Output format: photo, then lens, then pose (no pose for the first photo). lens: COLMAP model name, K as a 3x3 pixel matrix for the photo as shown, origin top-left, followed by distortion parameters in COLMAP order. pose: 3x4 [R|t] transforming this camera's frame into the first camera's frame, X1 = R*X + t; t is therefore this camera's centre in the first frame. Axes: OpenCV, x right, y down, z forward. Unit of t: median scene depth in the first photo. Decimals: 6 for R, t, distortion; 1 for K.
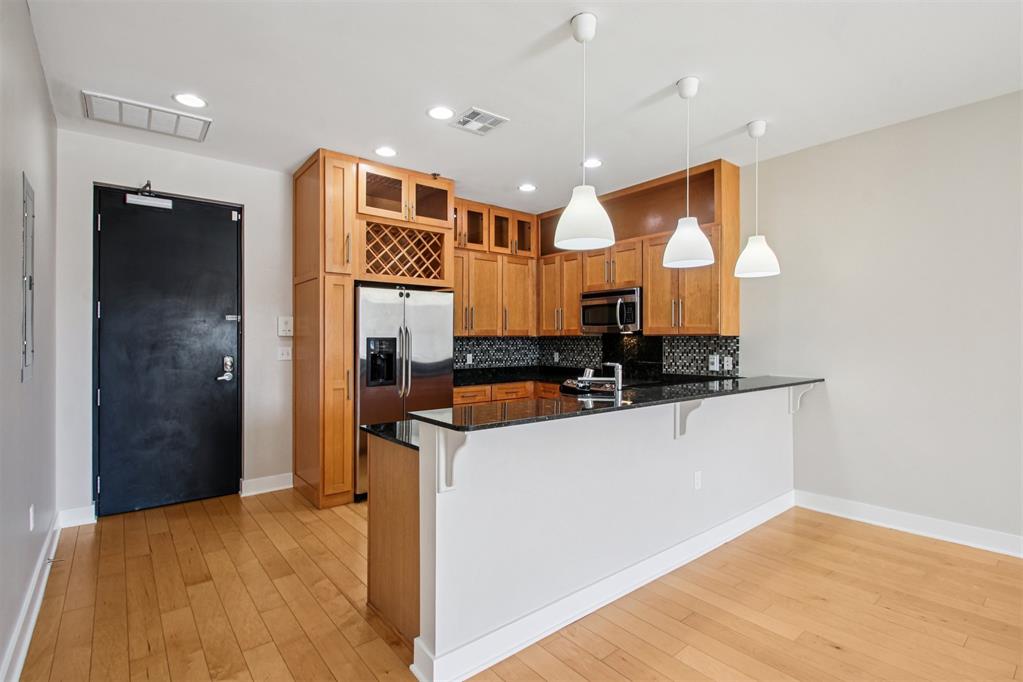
lens RADIAL K [[487.9, 0, 514.1], [0, 487.9, 341.5], [0, 0, 1]] dist [0.002139, -0.008507]
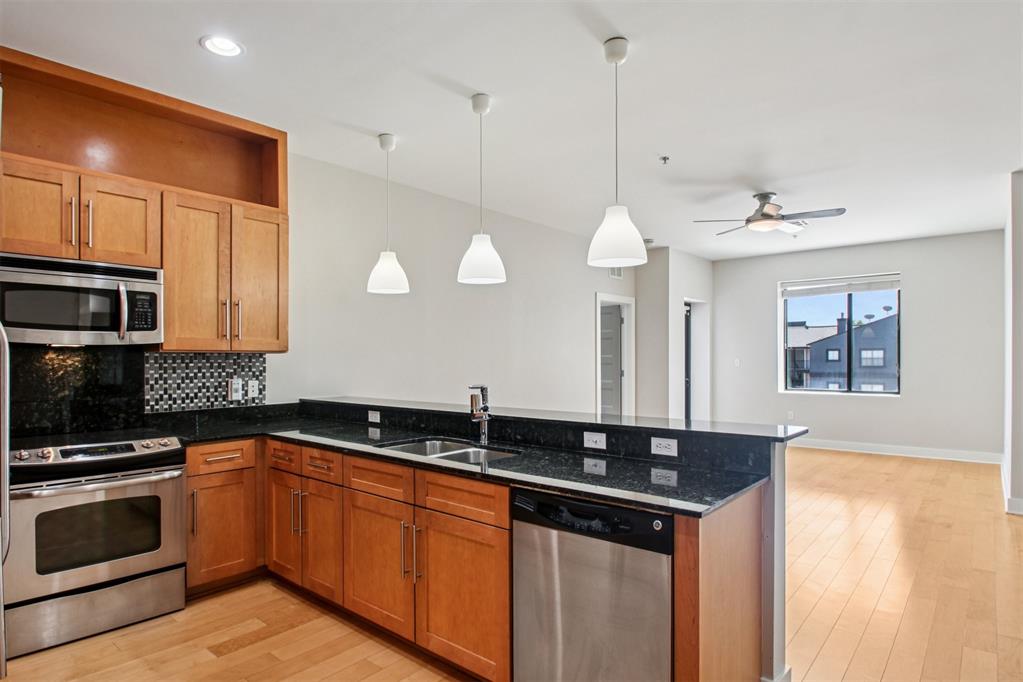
lens RADIAL K [[562.8, 0, 507.9], [0, 562.8, 363.7], [0, 0, 1]] dist [-0.013833, -0.001567]
pose [[-0.178104, -0.007780, 0.983981, -0.516908], [0.007109, 0.999932, 0.009193, -0.000561], [-0.983986, 0.008632, -0.178037, 0.766727]]
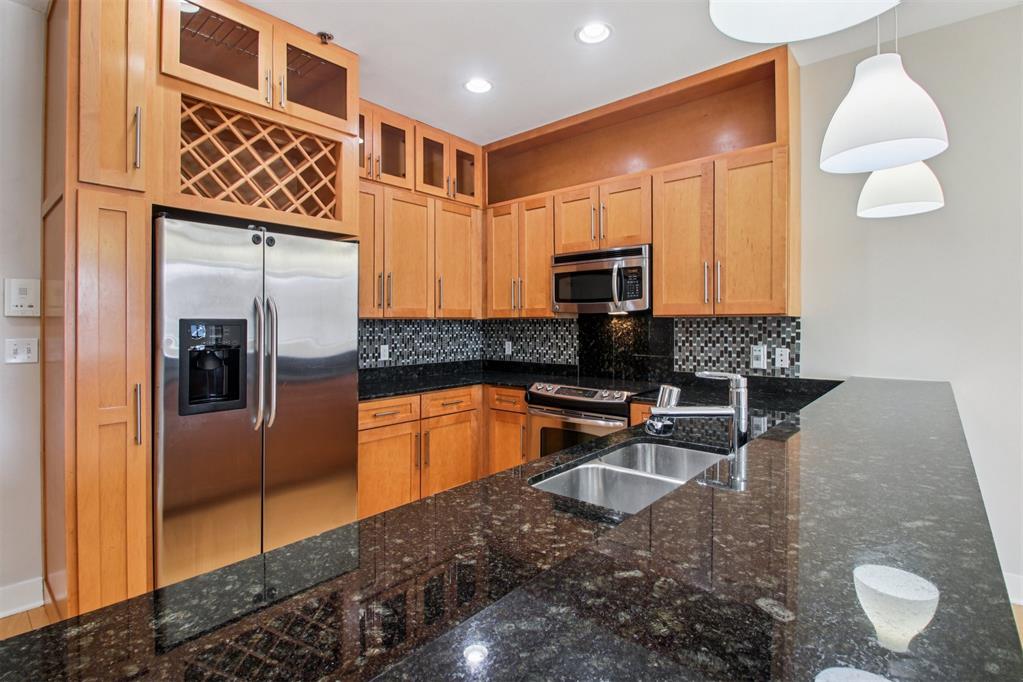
lens RADIAL K [[487.9, 0, 513.0], [0, 487.9, 328.7], [0, 0, 1]] dist [0.002139, -0.008507]
pose [[0.984797, -0.002979, 0.173682, -0.044762], [0.002265, 0.999988, 0.004307, 0.000932], [-0.173693, -0.003848, 0.984792, 0.405278]]
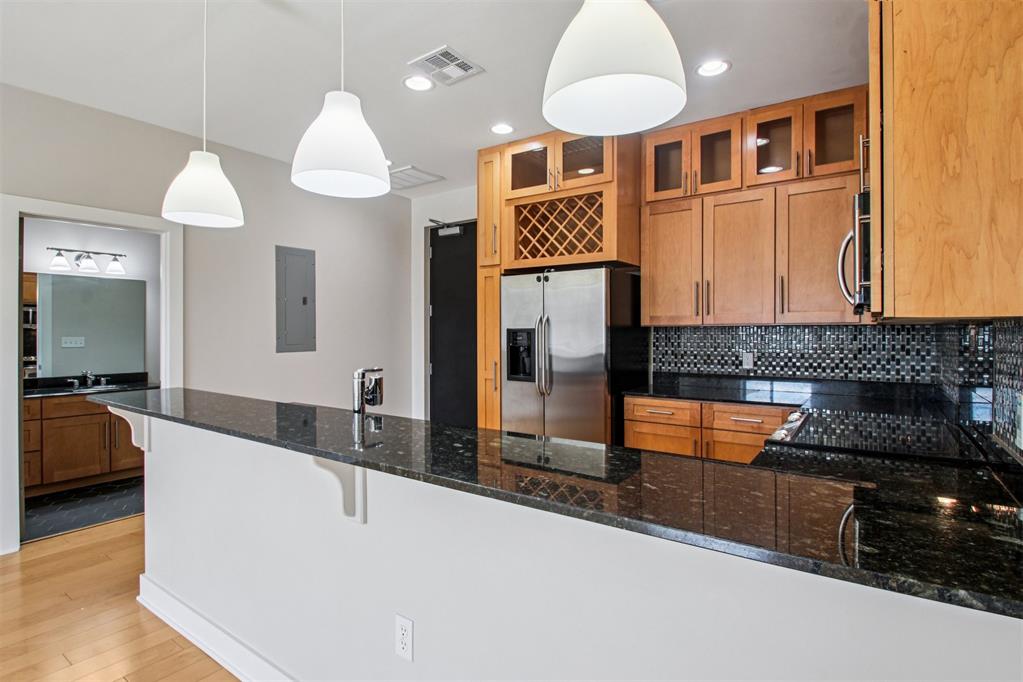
lens RADIAL K [[487.9, 0, 529.1], [0, 487.9, 329.9], [0, 0, 1]] dist [0.002139, -0.008507]
pose [[0.277554, -0.002304, -0.960707, 0.579220], [-0.002625, 0.999992, -0.003156, -0.002506], [0.960707, 0.003398, 0.277545, 0.716874]]
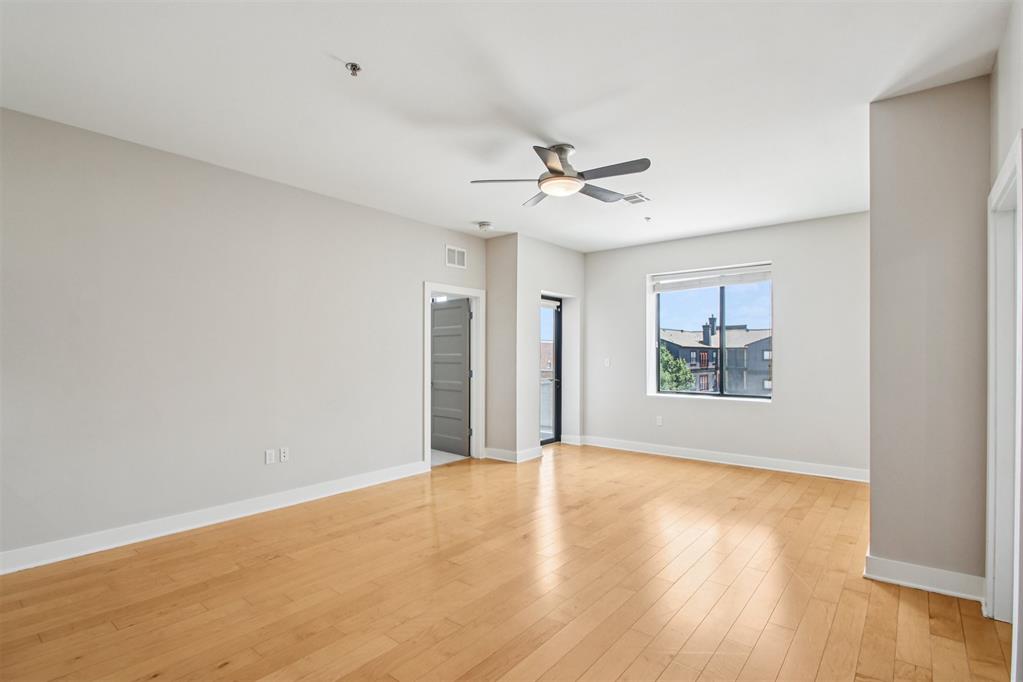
lens RADIAL K [[487.9, 0, 501.3], [0, 487.9, 350.9], [0, 0, 1]] dist [0.002139, -0.008507]
pose [[-0.191829, 0.011193, 0.981365, -0.200581], [0.001573, 0.999937, -0.011097, -0.000144], [-0.981427, -0.000585, -0.191834, 0.250048]]
